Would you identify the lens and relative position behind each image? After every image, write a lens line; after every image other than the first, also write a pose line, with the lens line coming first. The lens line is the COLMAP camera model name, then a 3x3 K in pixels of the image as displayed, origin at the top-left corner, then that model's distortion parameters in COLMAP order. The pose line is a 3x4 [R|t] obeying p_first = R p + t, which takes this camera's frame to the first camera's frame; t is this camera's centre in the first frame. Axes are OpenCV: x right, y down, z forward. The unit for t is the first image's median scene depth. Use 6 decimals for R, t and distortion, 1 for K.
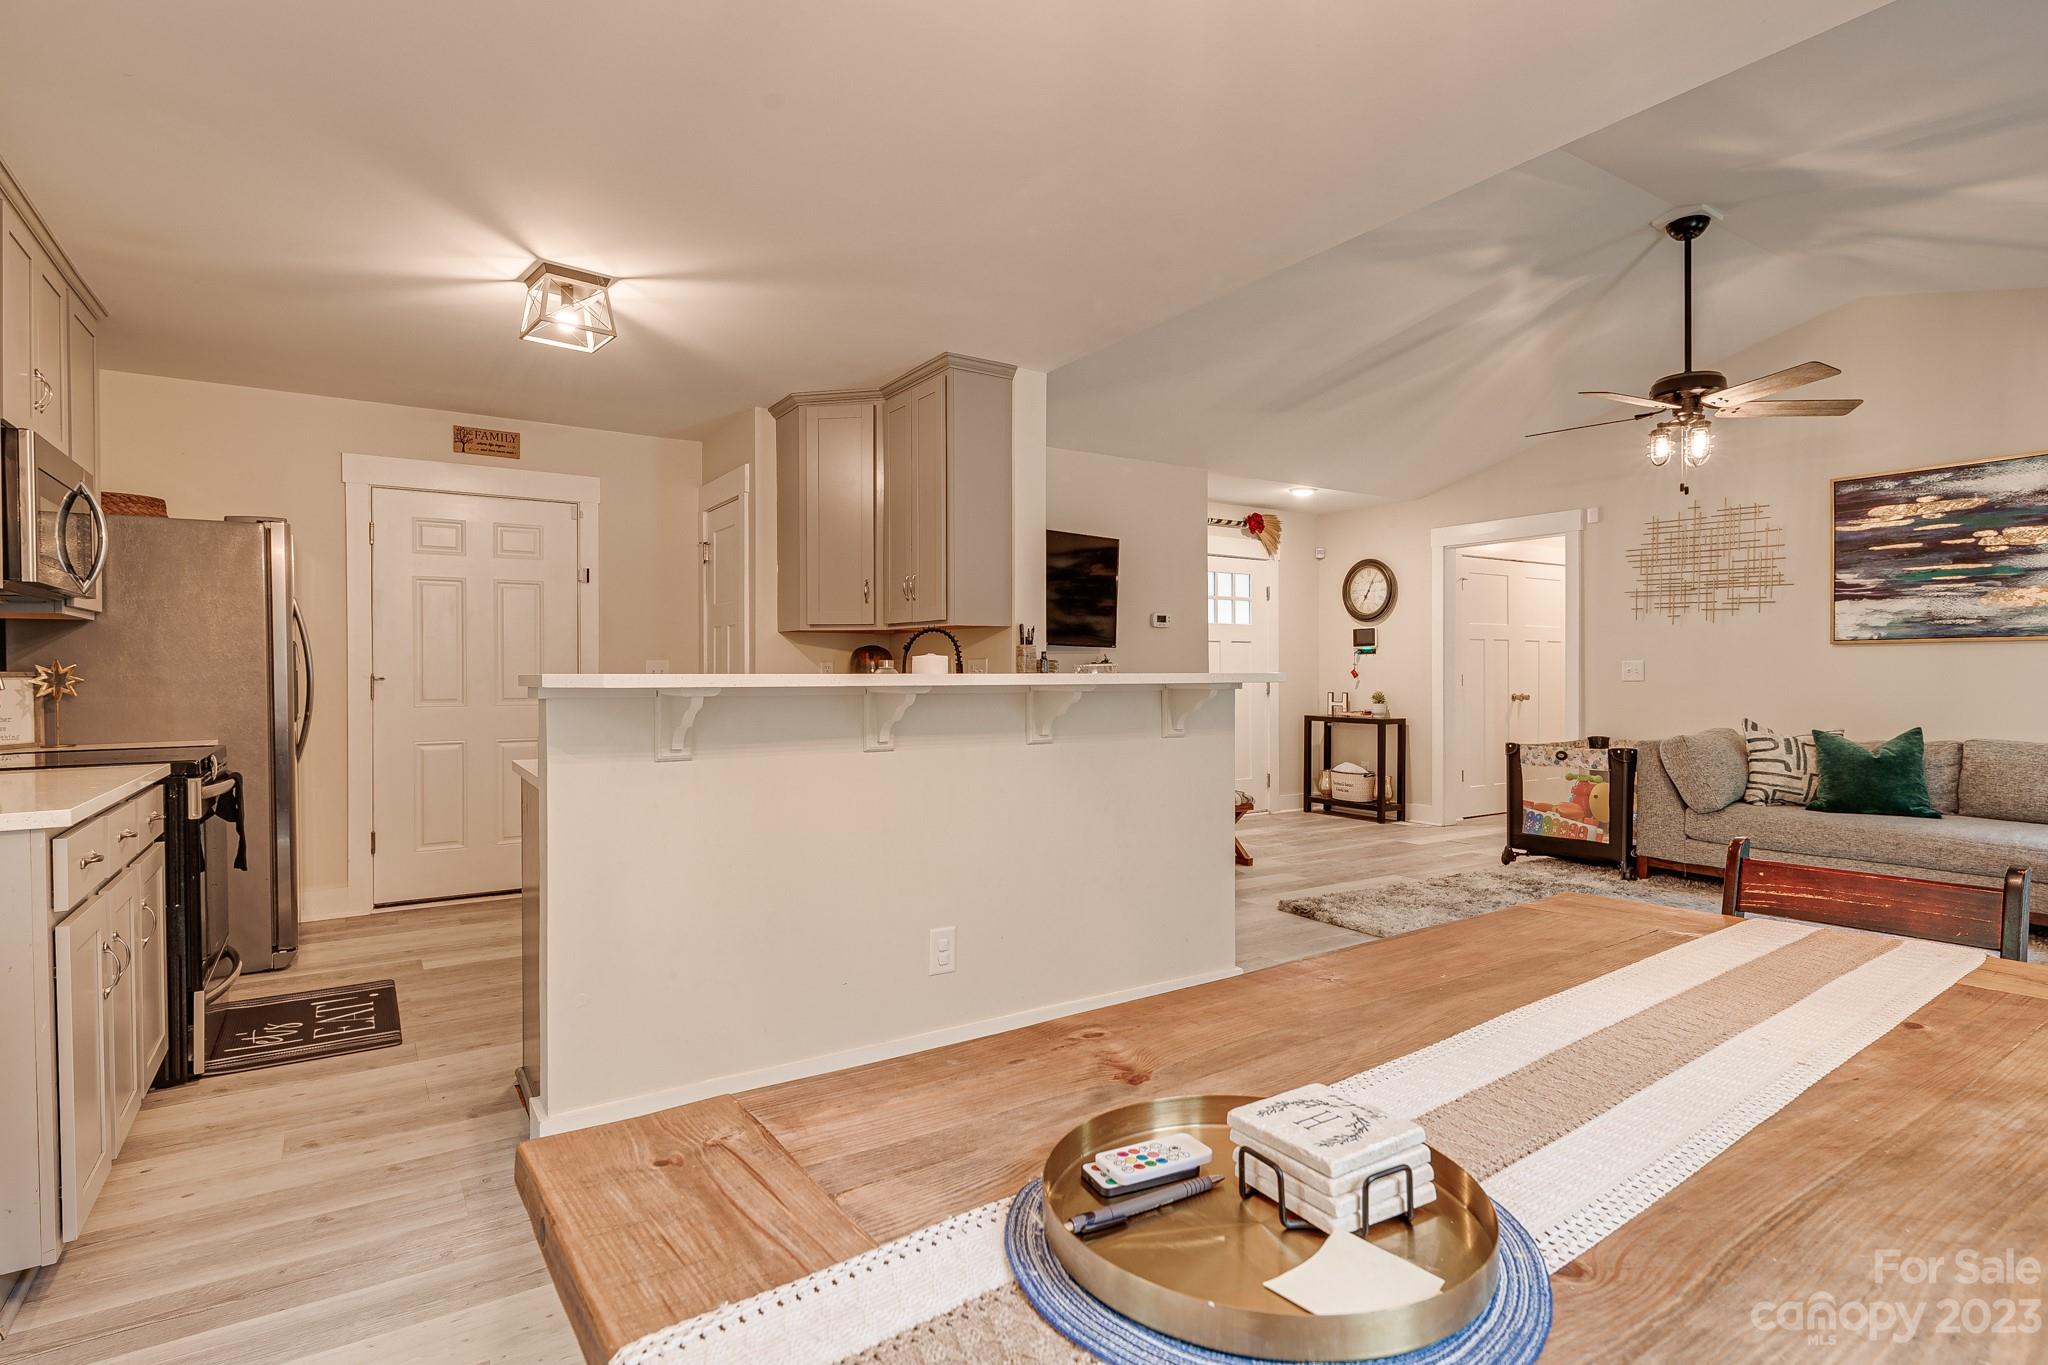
lens RADIAL K [[1028.6, 0, 1029.6], [0, 1028.6, 675.7], [0, 0, 1]] dist [0.022925, -0.012251]
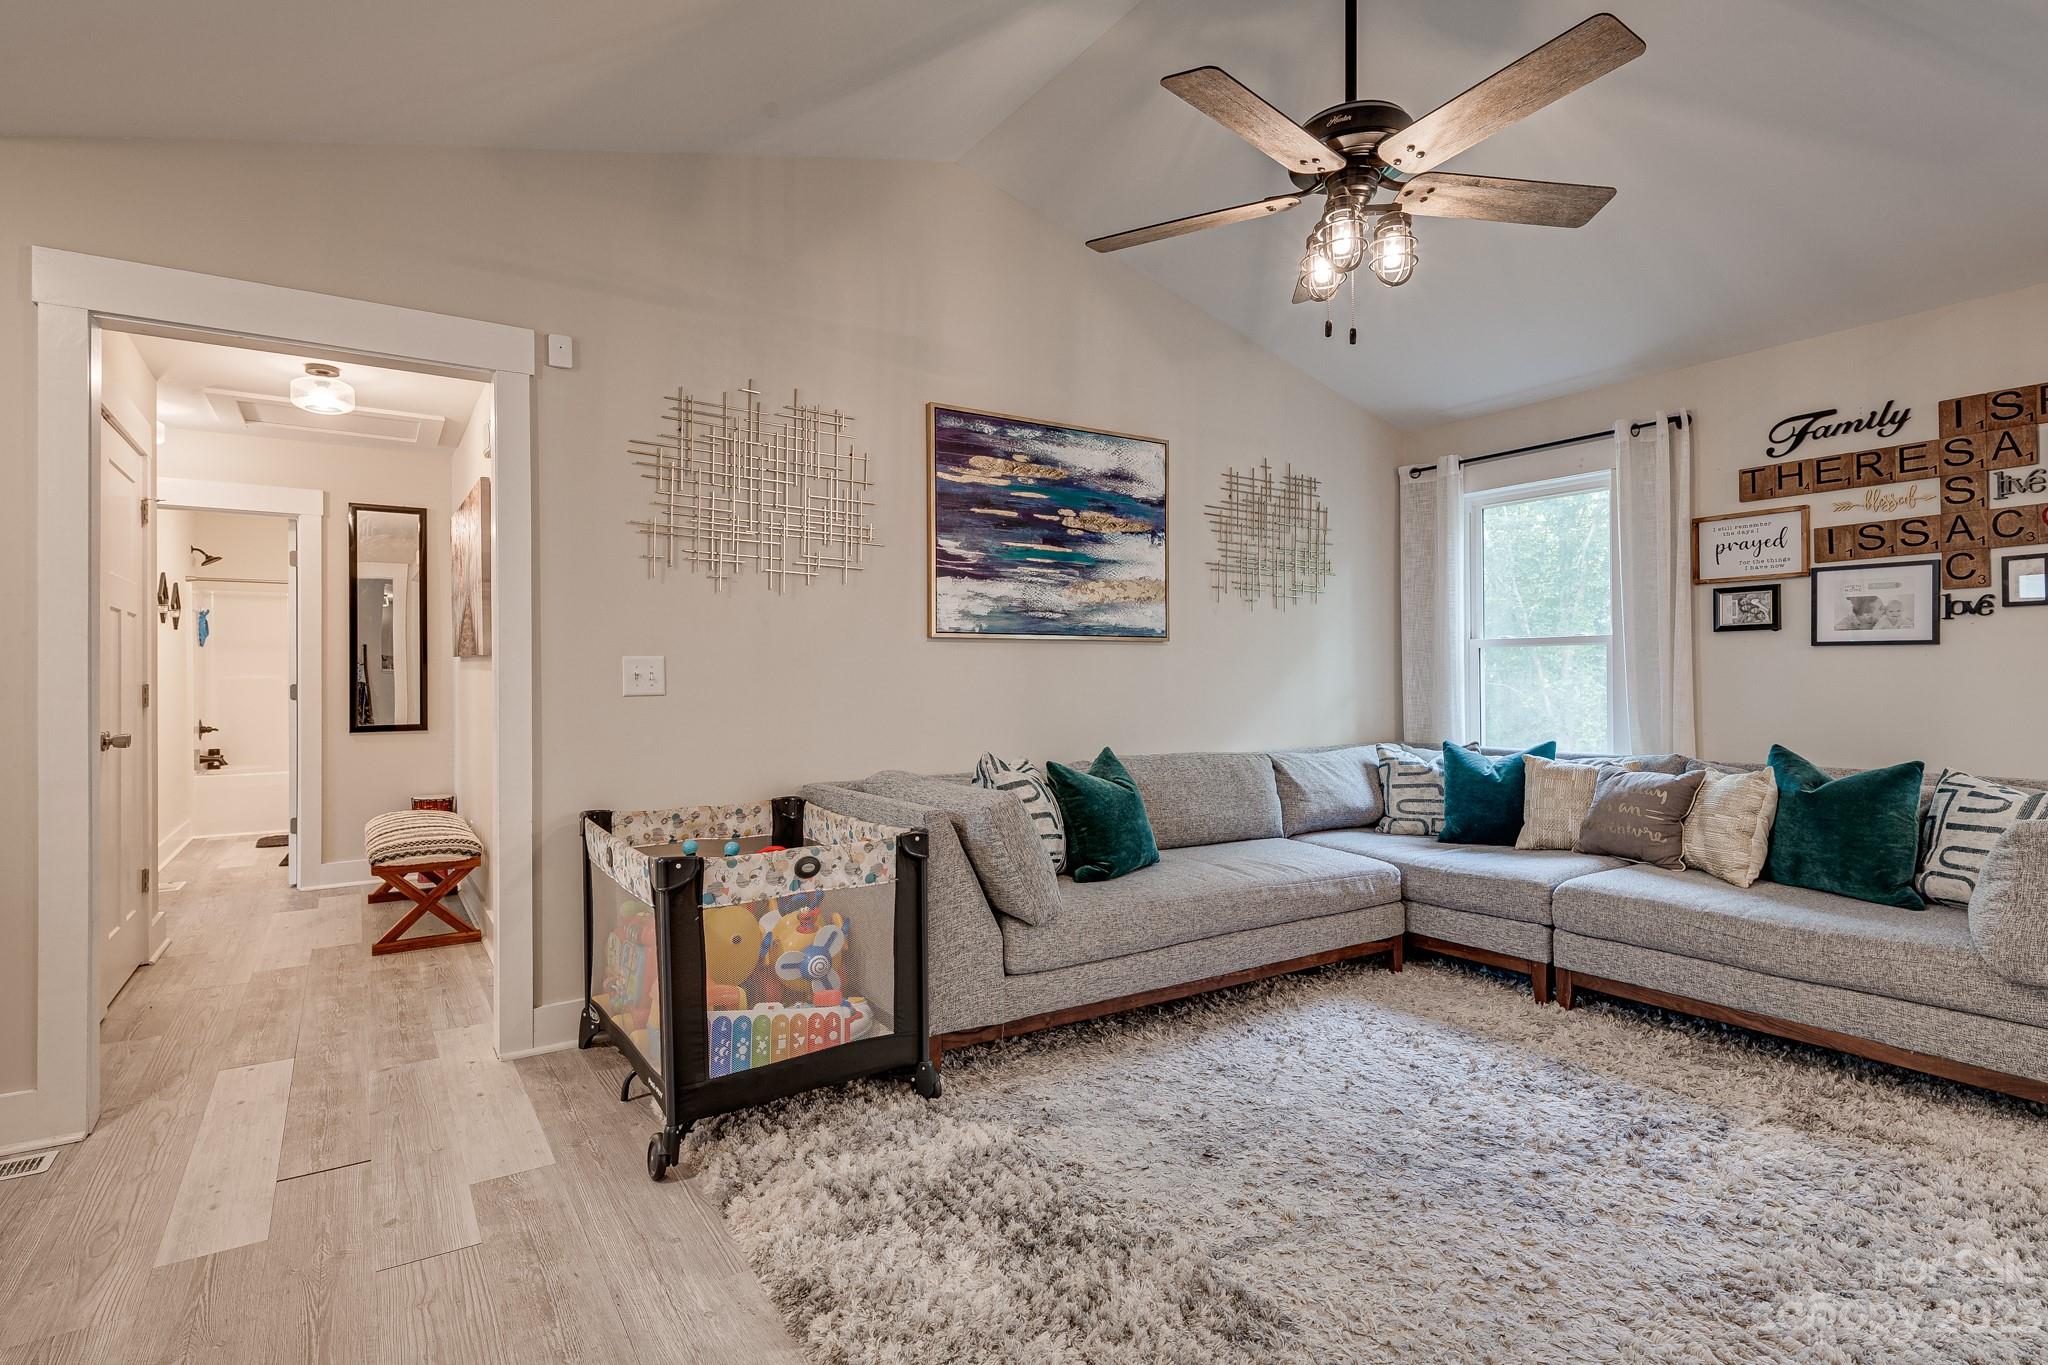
lens RADIAL K [[1016.4, 0, 1028.4], [0, 1016.4, 670.7], [0, 0, 1]] dist [0.022153, -0.011639]
pose [[-0.004011, 0.006729, 0.999969, 0.094183], [0.008168, 0.999944, -0.006696, -0.002942], [-0.999959, 0.008141, -0.004066, 1.042614]]
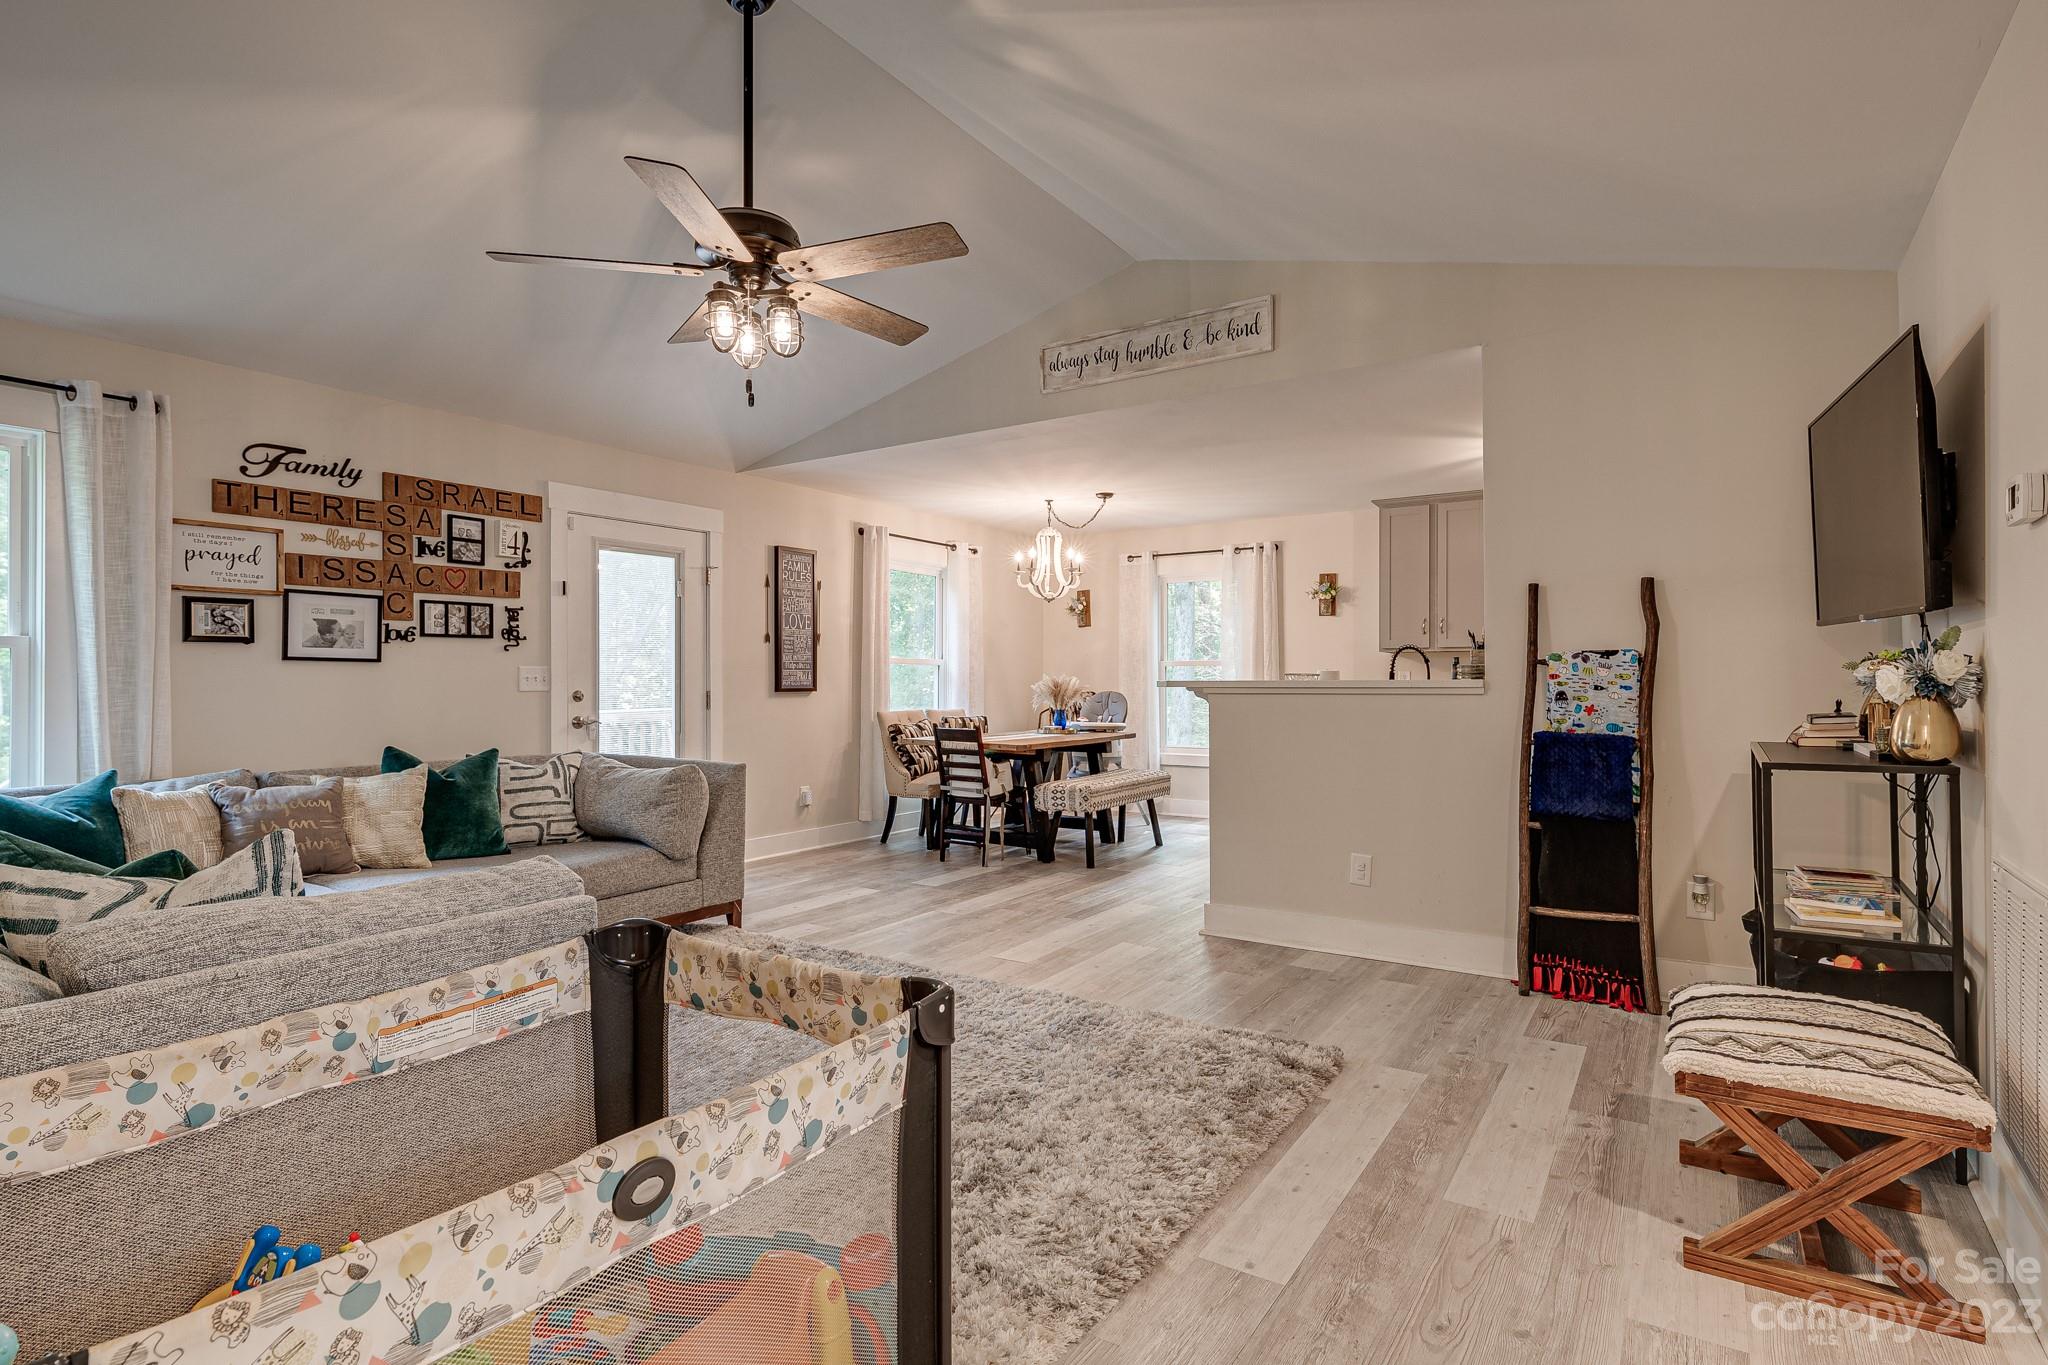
lens RADIAL K [[1014.2, 0, 1029.0], [0, 1014.2, 674.4], [0, 0, 1]] dist [0.022090, -0.011625]
pose [[-0.918356, 0.001949, -0.395751, 0.645400], [0.003854, 0.999985, -0.004017, -0.004497], [0.395737, -0.005214, -0.918349, 1.466500]]
